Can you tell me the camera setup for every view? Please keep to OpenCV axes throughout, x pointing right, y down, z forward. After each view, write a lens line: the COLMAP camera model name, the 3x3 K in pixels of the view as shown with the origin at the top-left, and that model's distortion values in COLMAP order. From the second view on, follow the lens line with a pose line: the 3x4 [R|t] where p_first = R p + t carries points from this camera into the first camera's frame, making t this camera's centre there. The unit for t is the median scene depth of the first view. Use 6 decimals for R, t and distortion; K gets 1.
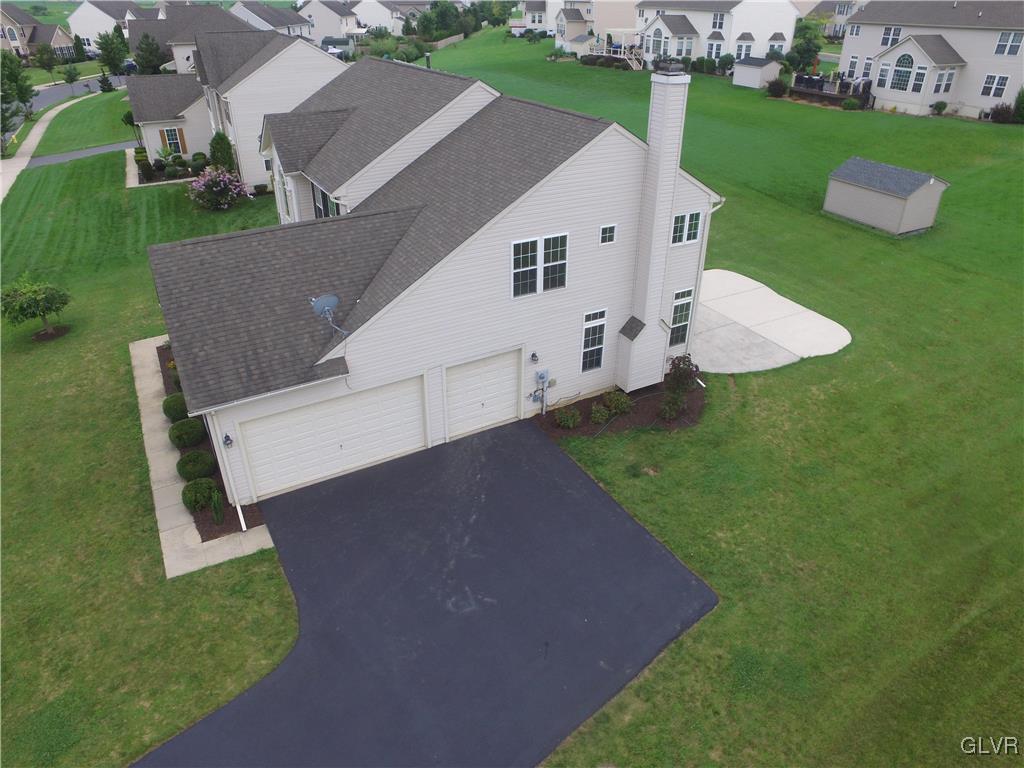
lens RADIAL K [[686.7, 0, 516.5], [0, 686.7, 378.8], [0, 0, 1]] dist [-0.121800, 0.087743]
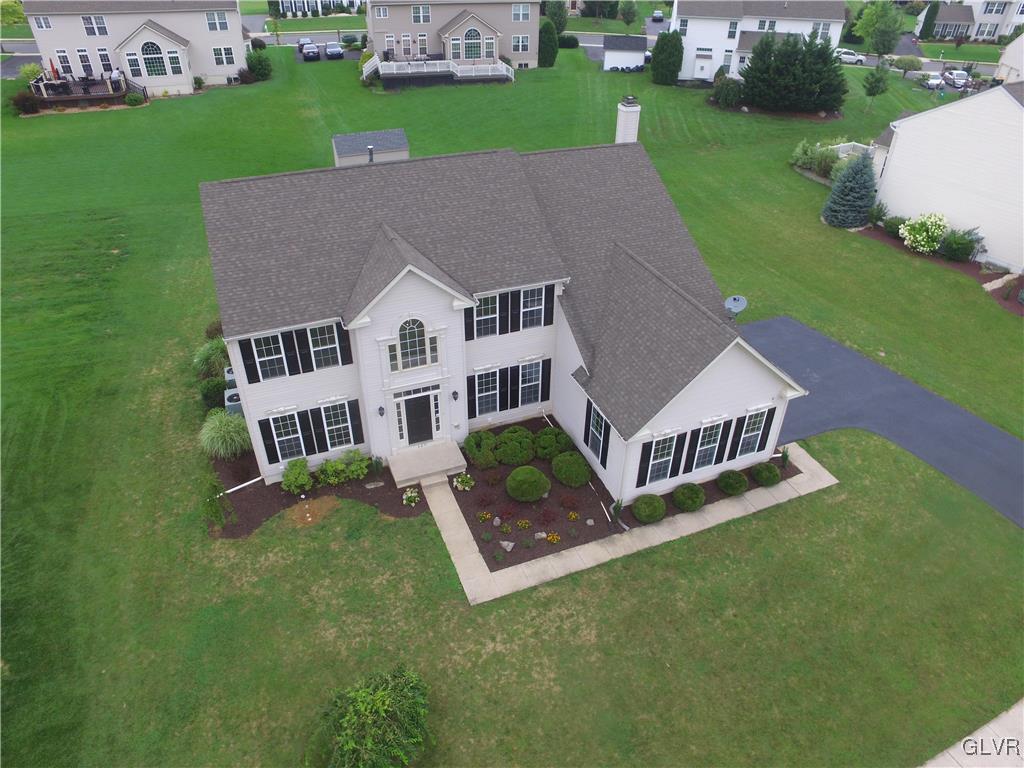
lens RADIAL K [[686.7, 0, 516.5], [0, 686.7, 378.8], [0, 0, 1]] dist [-0.121800, 0.087743]
pose [[0.140401, -0.562738, 0.814625, -1.200564], [0.488197, 0.755148, 0.437511, -0.633473], [-0.861366, 0.336271, 0.380751, 0.660535]]
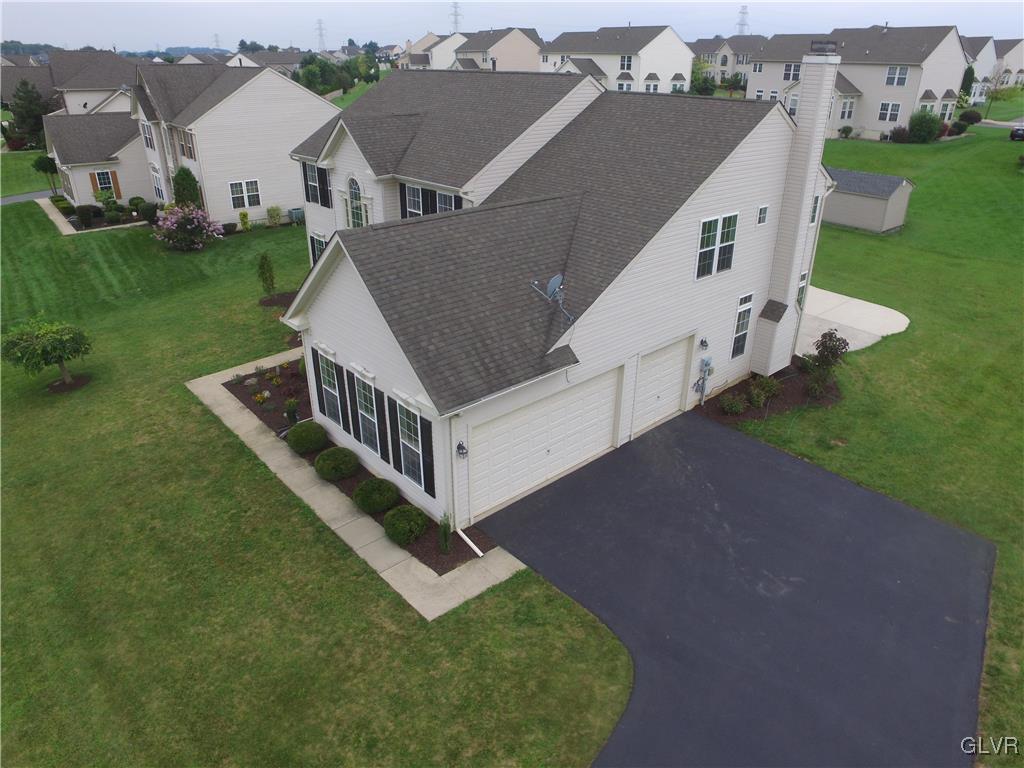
lens RADIAL K [[686.7, 0, 516.5], [0, 686.7, 378.8], [0, 0, 1]] dist [-0.121800, 0.087743]
pose [[0.977743, -0.090676, 0.189199, -0.373581], [0.105322, 0.992053, -0.068828, 0.050683], [-0.181454, 0.087223, 0.979524, 0.097518]]
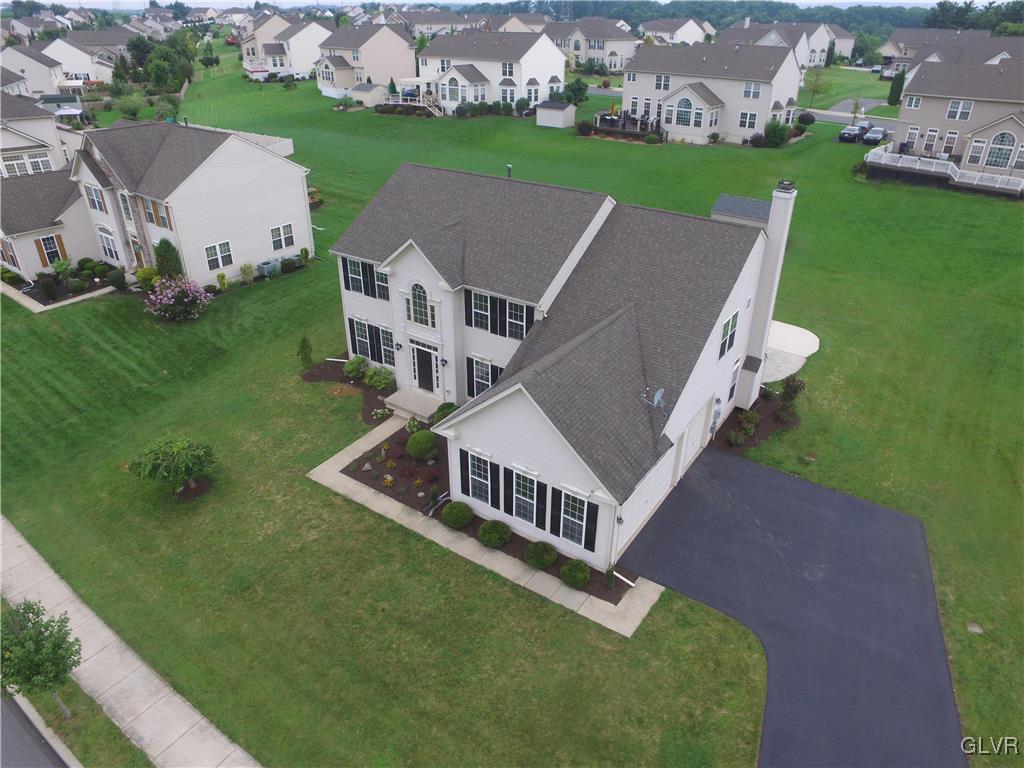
lens RADIAL K [[686.7, 0, 516.5], [0, 686.7, 378.8], [0, 0, 1]] dist [-0.121800, 0.087743]
pose [[0.899675, -0.211582, 0.381862, -0.746000], [0.218730, 0.975461, 0.025149, -0.172884], [-0.377813, 0.060899, 0.923877, -0.085343]]
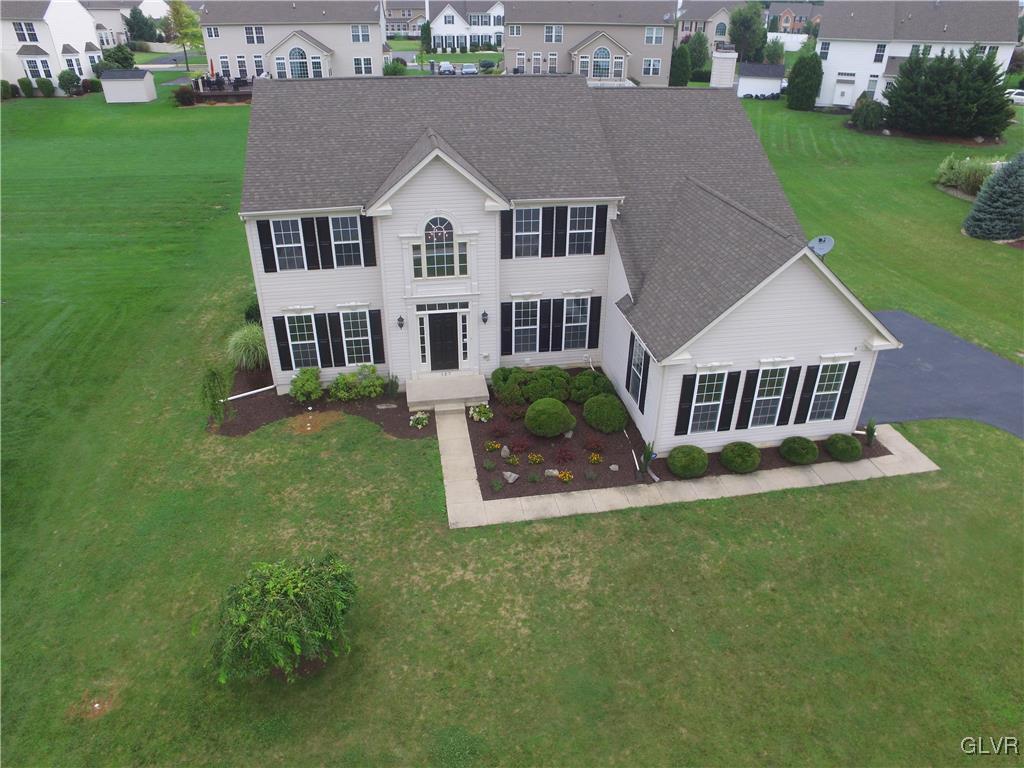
lens RADIAL K [[686.7, 0, 516.5], [0, 686.7, 378.8], [0, 0, 1]] dist [-0.121800, 0.087743]
pose [[0.348103, -0.461379, 0.816060, -1.169307], [0.466492, 0.840327, 0.276109, -0.370081], [-0.813148, 0.284571, 0.507749, 0.657393]]
